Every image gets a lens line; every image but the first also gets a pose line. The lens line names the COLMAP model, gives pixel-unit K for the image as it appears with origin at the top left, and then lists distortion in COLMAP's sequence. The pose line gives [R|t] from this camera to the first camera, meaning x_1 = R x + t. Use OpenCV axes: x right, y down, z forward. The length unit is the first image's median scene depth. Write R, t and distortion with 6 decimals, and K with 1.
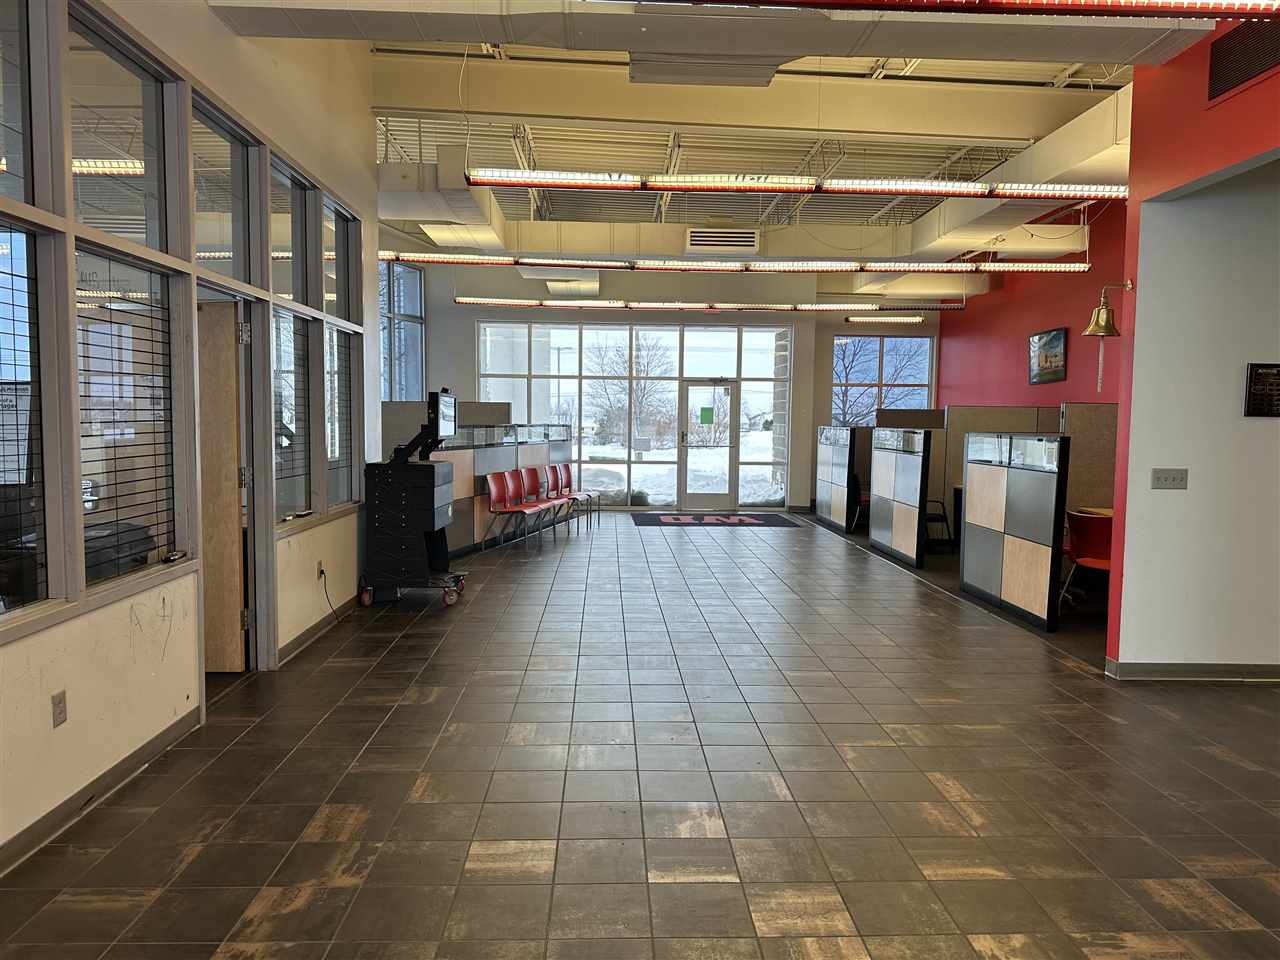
lens RADIAL K [[901.3, 0, 654.5], [0, 901.3, 480.2], [0, 0, 1]] dist [0.053408, -0.049886]
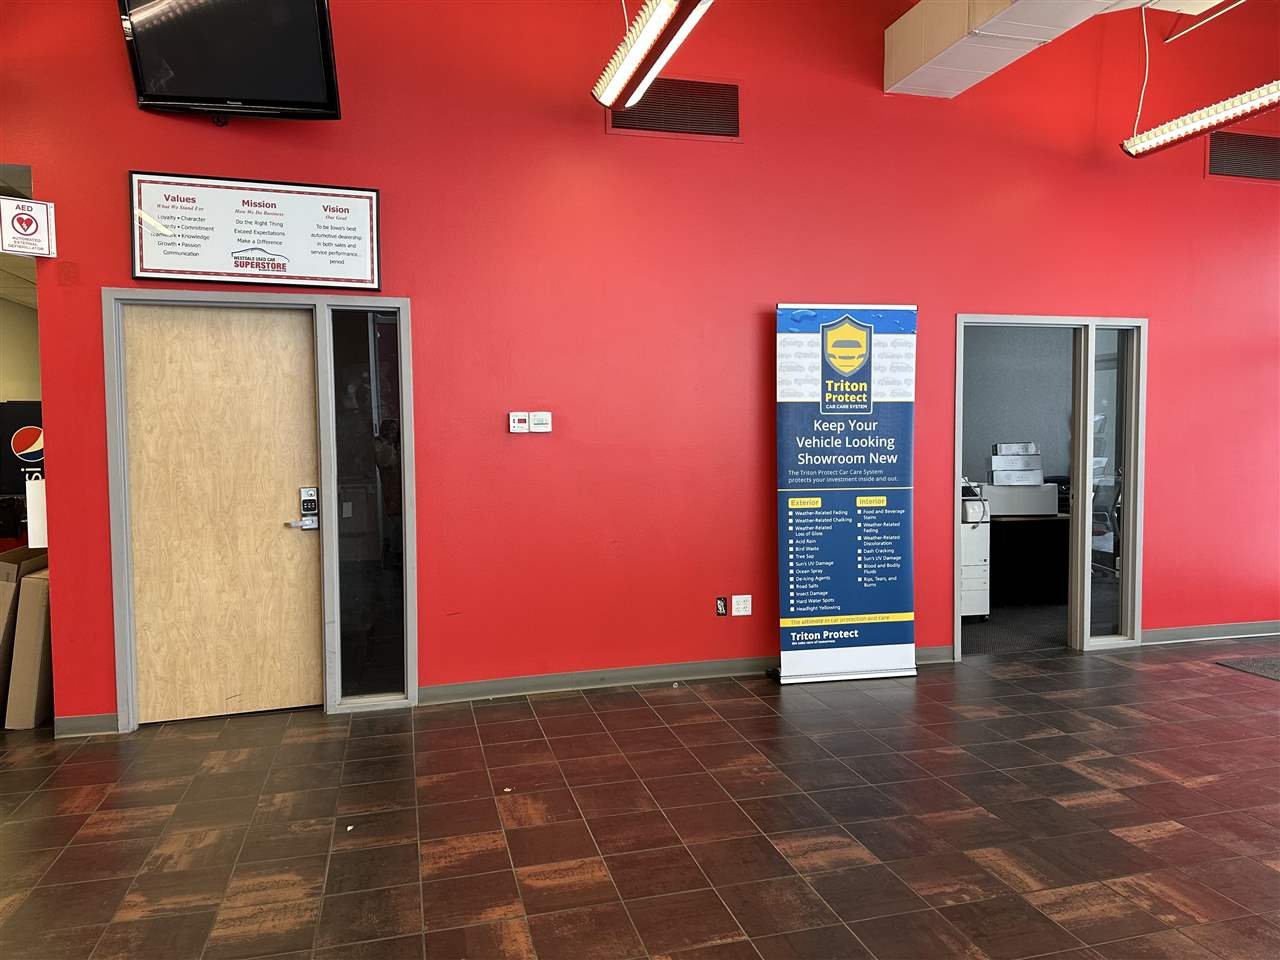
lens RADIAL K [[901.3, 0, 635.0], [0, 901.3, 479.6], [0, 0, 1]] dist [0.053408, -0.049886]
pose [[-0.202956, -0.067230, 0.976877, -0.685441], [0.072862, 0.993838, 0.083535, -0.045299], [-0.976473, 0.088131, -0.196806, 0.509719]]
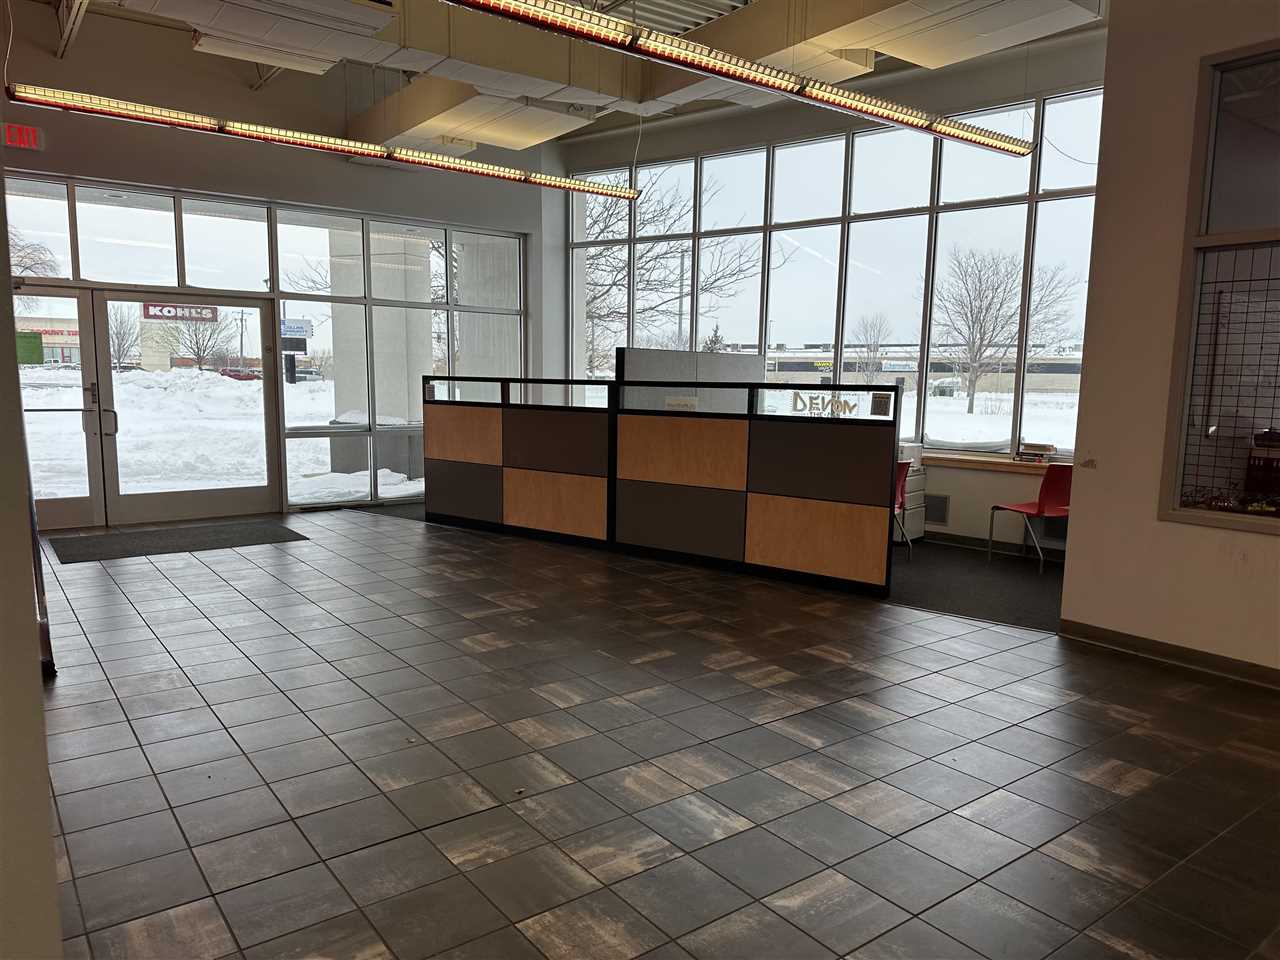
lens RADIAL K [[901.3, 0, 633.6], [0, 901.3, 500.0], [0, 0, 1]] dist [0.053408, -0.049886]
pose [[-0.831825, 0.053313, -0.552471, 0.947077], [-0.063241, 0.979790, 0.189767, -0.090510], [0.551423, 0.192792, -0.811643, 1.553836]]
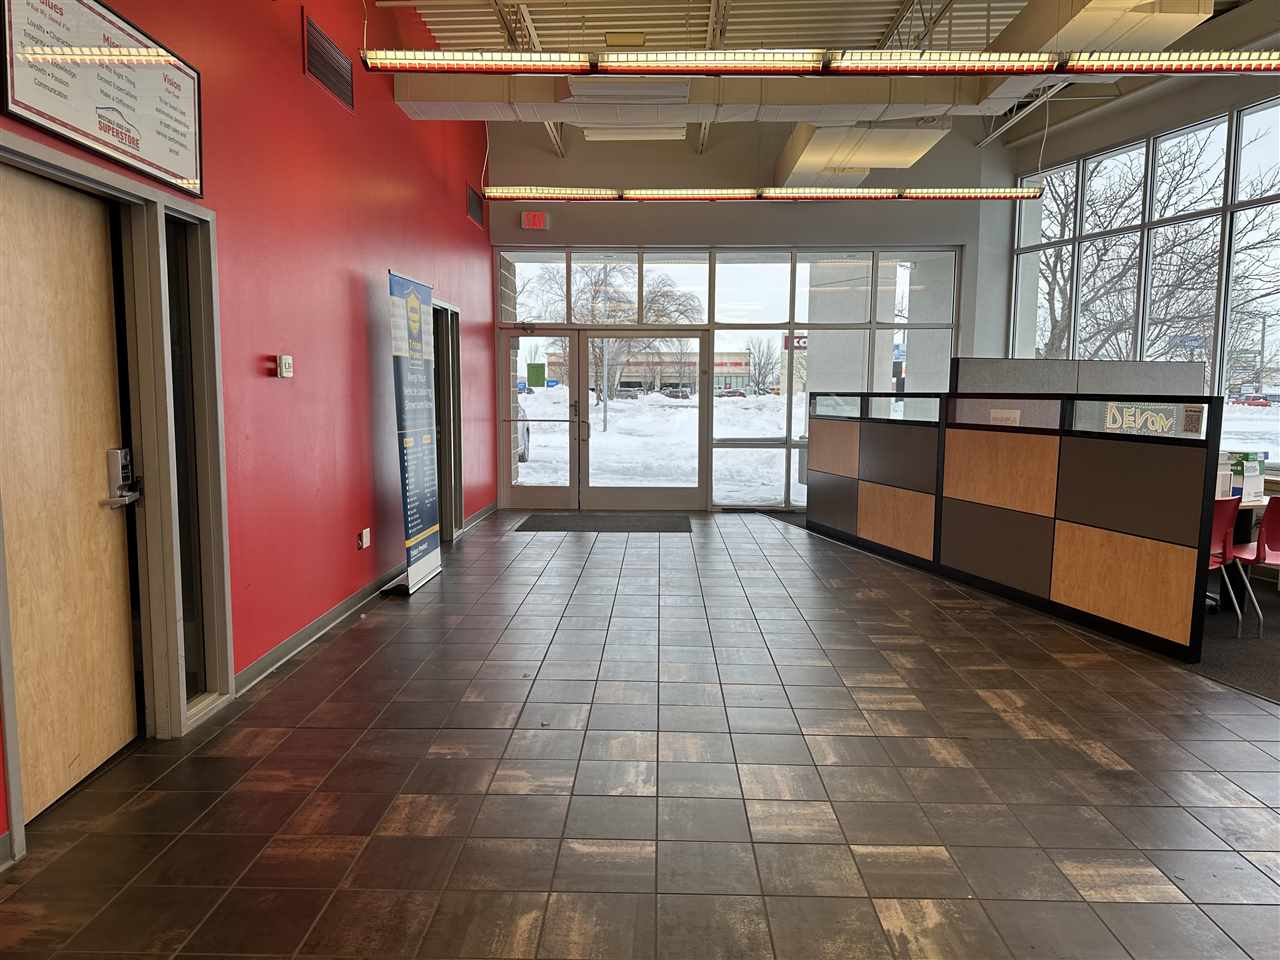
lens RADIAL K [[901.3, 0, 629.4], [0, 901.3, 481.4], [0, 0, 1]] dist [0.053408, -0.049886]
pose [[-0.995936, -0.027959, 0.085609, 0.252031], [-0.012832, 0.984944, 0.172396, -0.110344], [-0.089140, 0.170597, -0.981301, 1.877133]]
